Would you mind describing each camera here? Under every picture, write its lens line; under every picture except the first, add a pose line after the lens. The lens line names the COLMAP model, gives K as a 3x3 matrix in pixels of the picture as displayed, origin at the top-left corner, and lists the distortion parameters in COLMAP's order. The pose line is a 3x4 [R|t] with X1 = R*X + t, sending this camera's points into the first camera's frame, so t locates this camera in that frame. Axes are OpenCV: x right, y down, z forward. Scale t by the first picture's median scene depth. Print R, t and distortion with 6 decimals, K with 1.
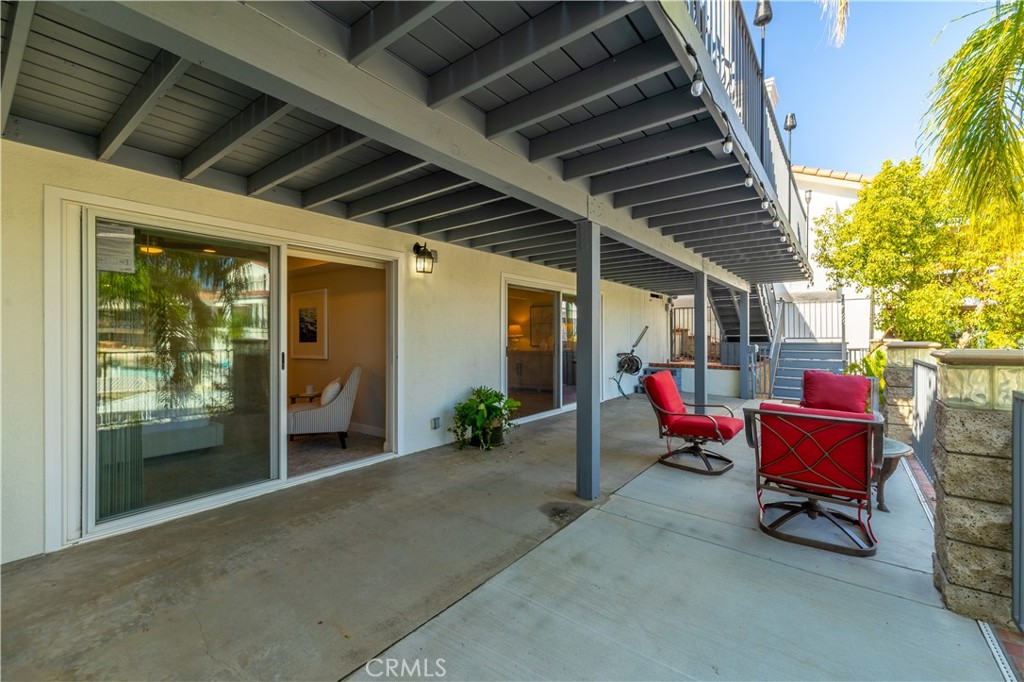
lens RADIAL K [[434.9, 0, 511.4], [0, 434.9, 338.3], [0, 0, 1]] dist [0.001133, -0.000129]
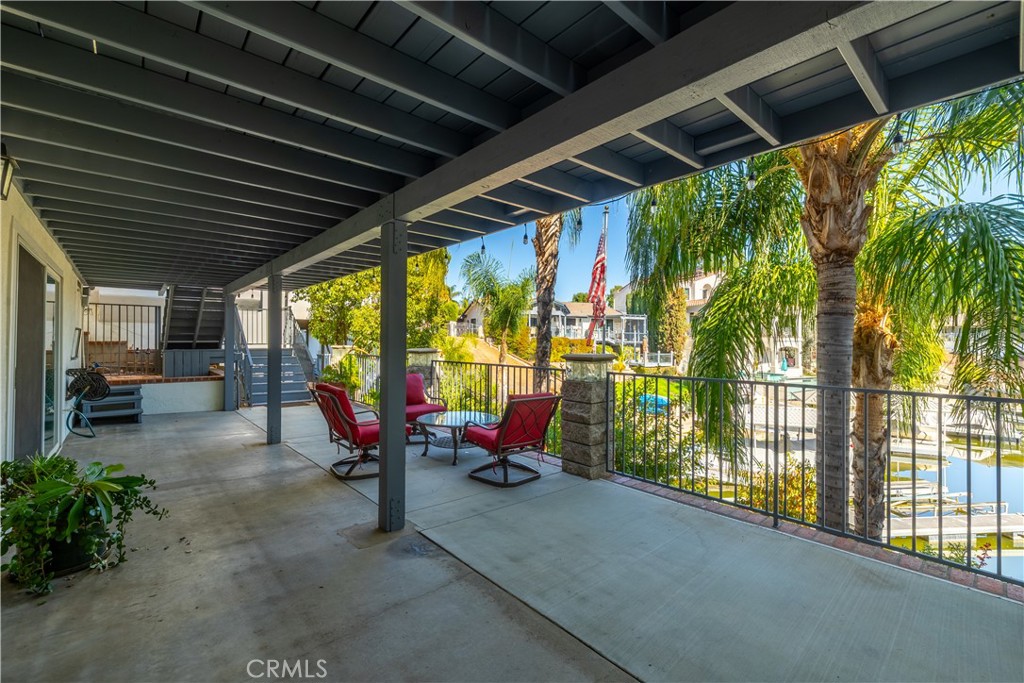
lens RADIAL K [[434.9, 0, 513.0], [0, 434.9, 342.5], [0, 0, 1]] dist [0.001133, -0.000129]
pose [[0.178426, 0.002116, 0.983951, -0.714497], [-0.004266, 0.999990, -0.001377, -0.018992], [-0.983944, -0.003952, 0.178433, 0.644385]]
